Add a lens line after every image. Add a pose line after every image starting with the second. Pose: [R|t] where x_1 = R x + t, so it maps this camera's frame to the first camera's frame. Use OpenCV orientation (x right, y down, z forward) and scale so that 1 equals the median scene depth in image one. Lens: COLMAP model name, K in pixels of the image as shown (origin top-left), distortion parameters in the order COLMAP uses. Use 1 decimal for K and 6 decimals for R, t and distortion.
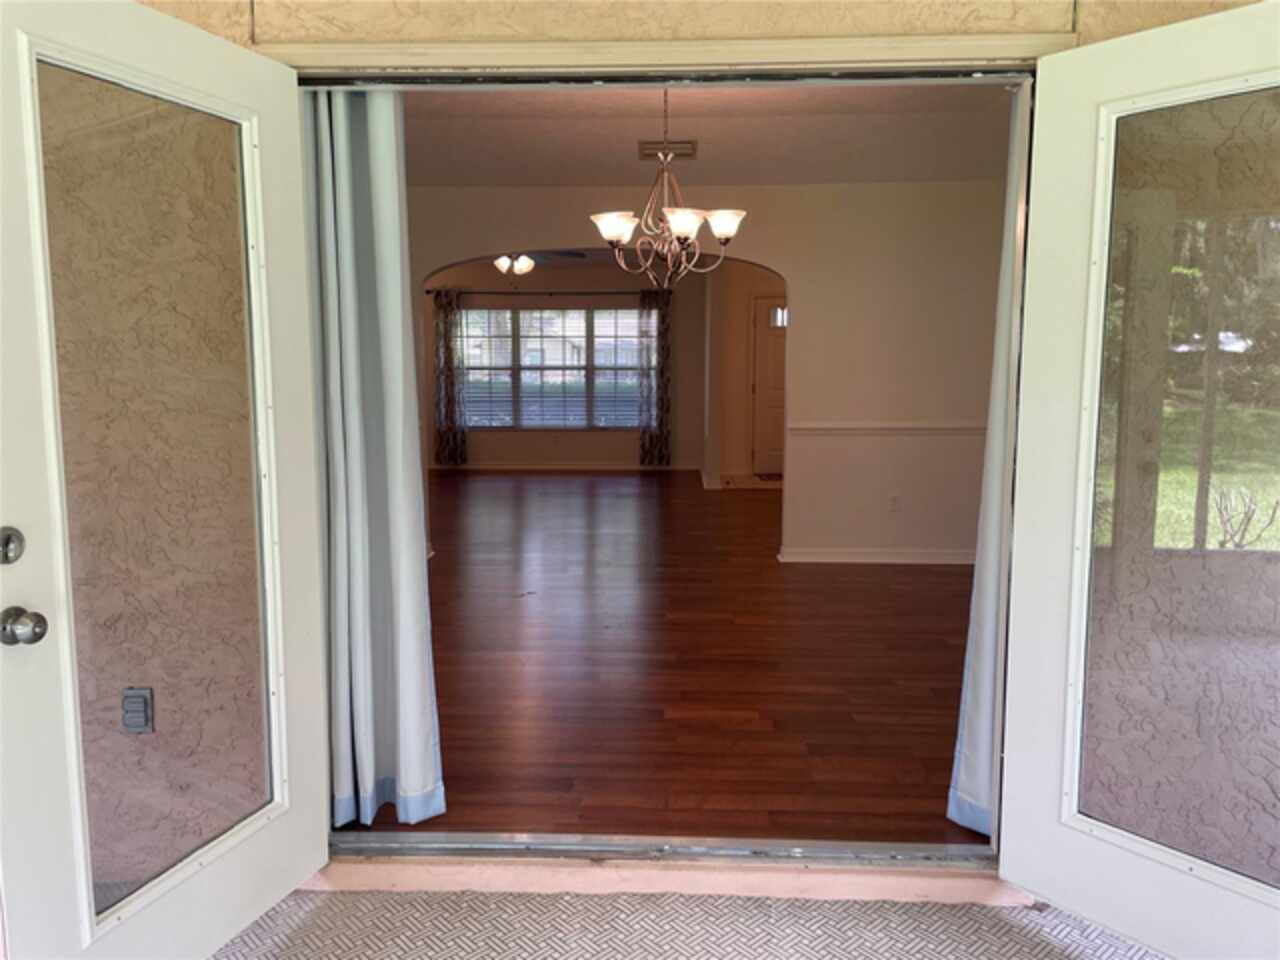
lens RADIAL K [[964.1, 0, 638.3], [0, 964.1, 476.8], [0, 0, 1]] dist [0.002458, 0.000402]
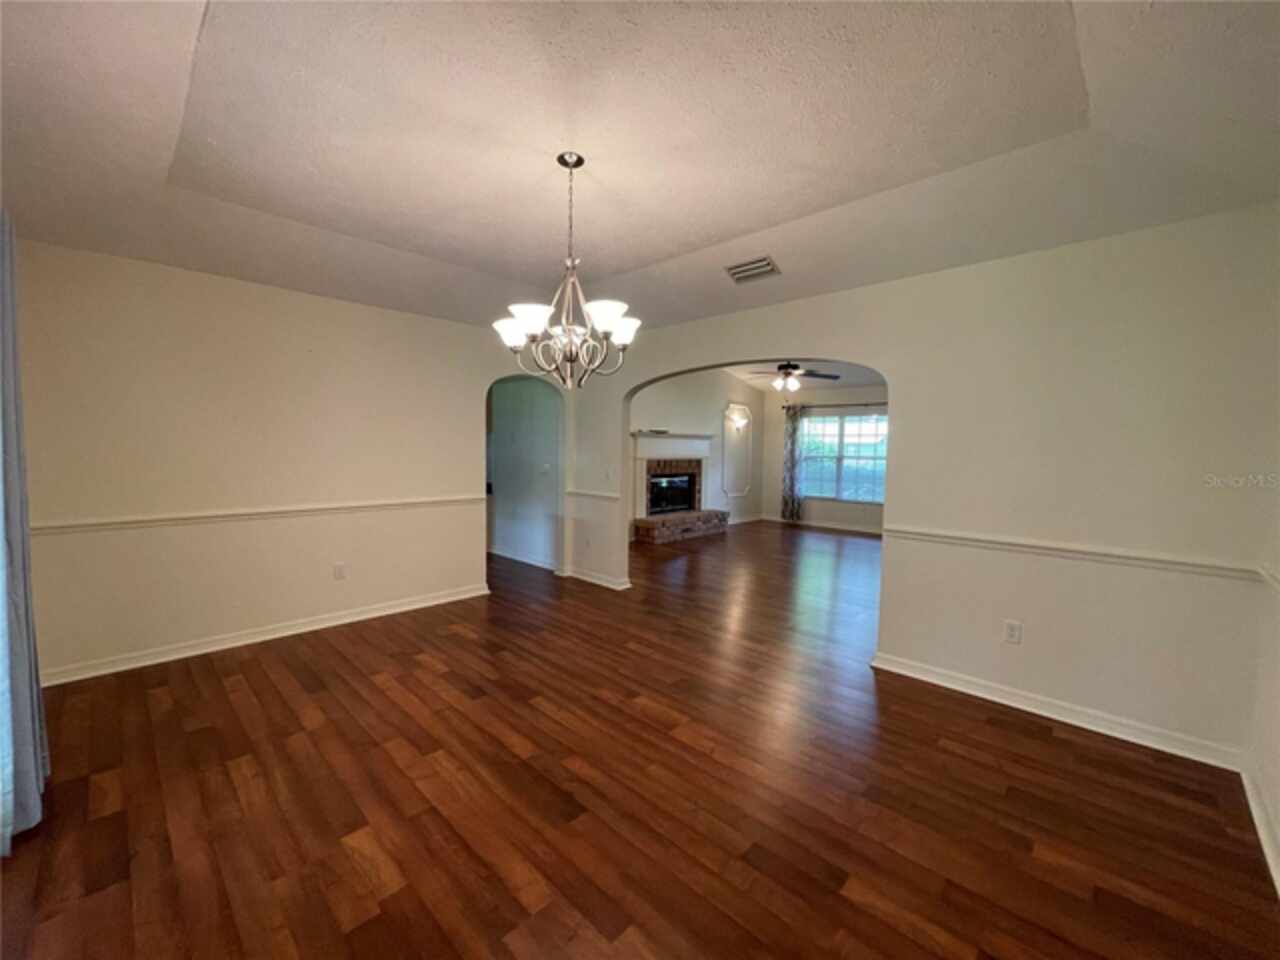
lens RADIAL K [[520.7, 0, 644.6], [0, 520.7, 477.9], [0, 0, 1]] dist [0.008738, -0.000548]
pose [[0.752150, 0.049854, -0.657104, 0.167192], [-0.092395, 0.995263, -0.030250, -0.032965], [0.652483, 0.083465, 0.753193, 0.233325]]
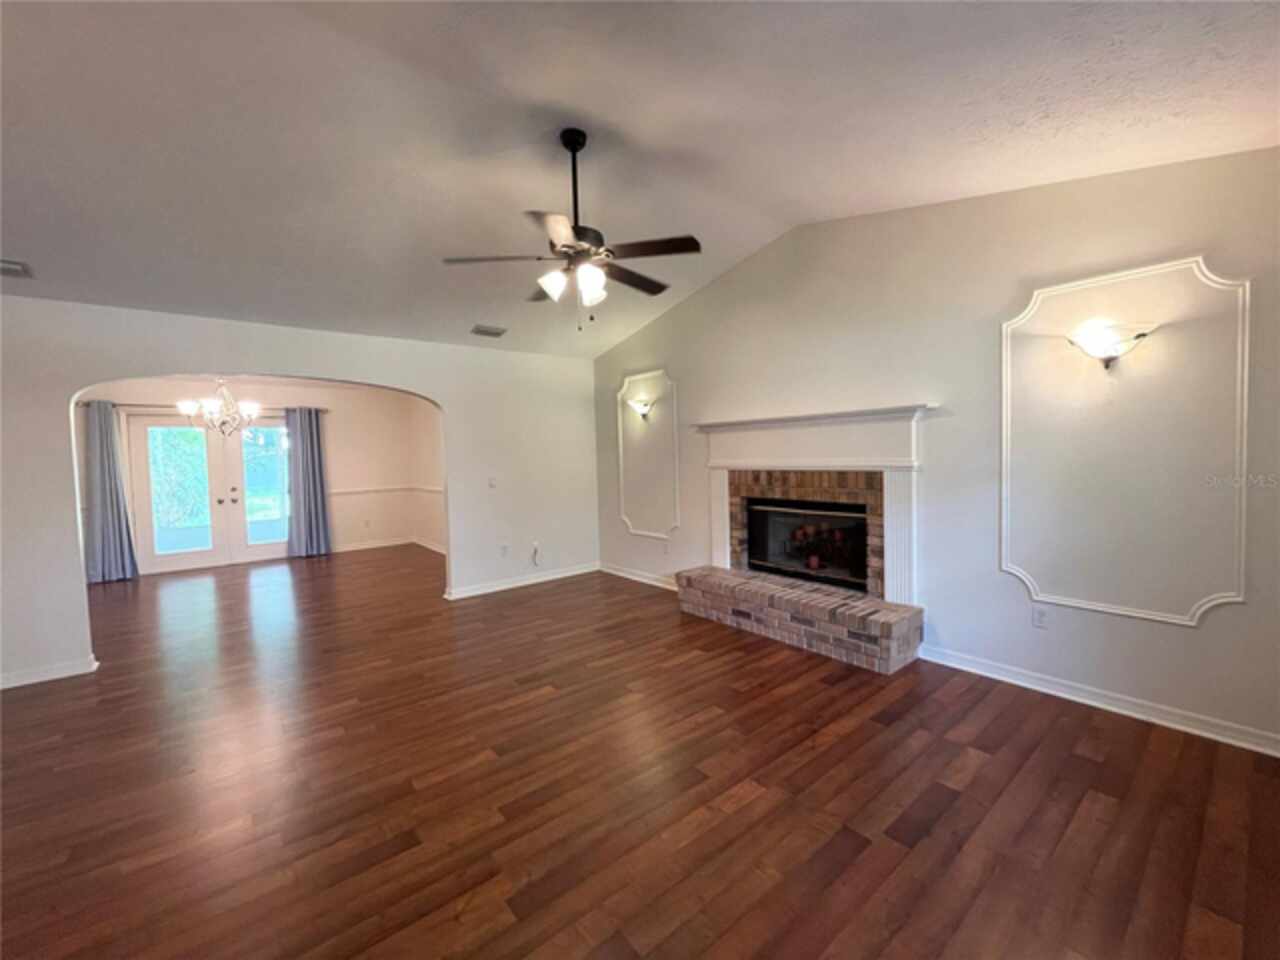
lens RADIAL K [[518.8, 0, 642.5], [0, 518.8, 476.5], [0, 0, 1]] dist [-0.000633, -0.000161]
pose [[-0.747435, 0.051030, -0.662373, 0.033234], [-0.050949, 0.989706, 0.133740, -0.117811], [0.662379, 0.133709, -0.737141, 0.962778]]
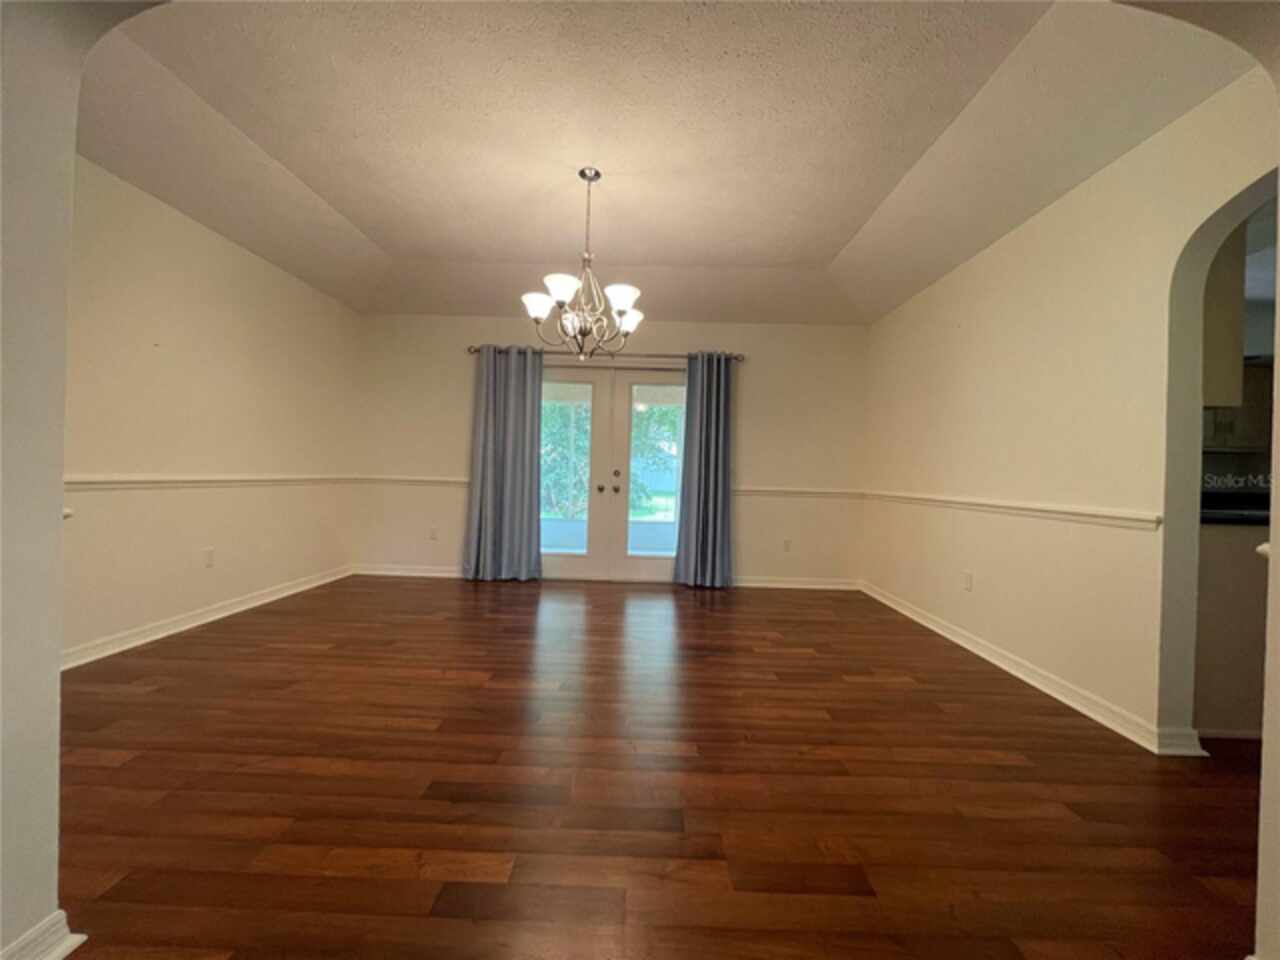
lens RADIAL K [[520.7, 0, 644.6], [0, 520.7, 477.9], [0, 0, 1]] dist [0.008738, -0.000548]
pose [[-0.998986, -0.029093, -0.034359, -0.017991], [-0.033173, 0.991622, 0.124841, -0.048220], [0.030439, 0.125854, -0.991582, 0.627822]]
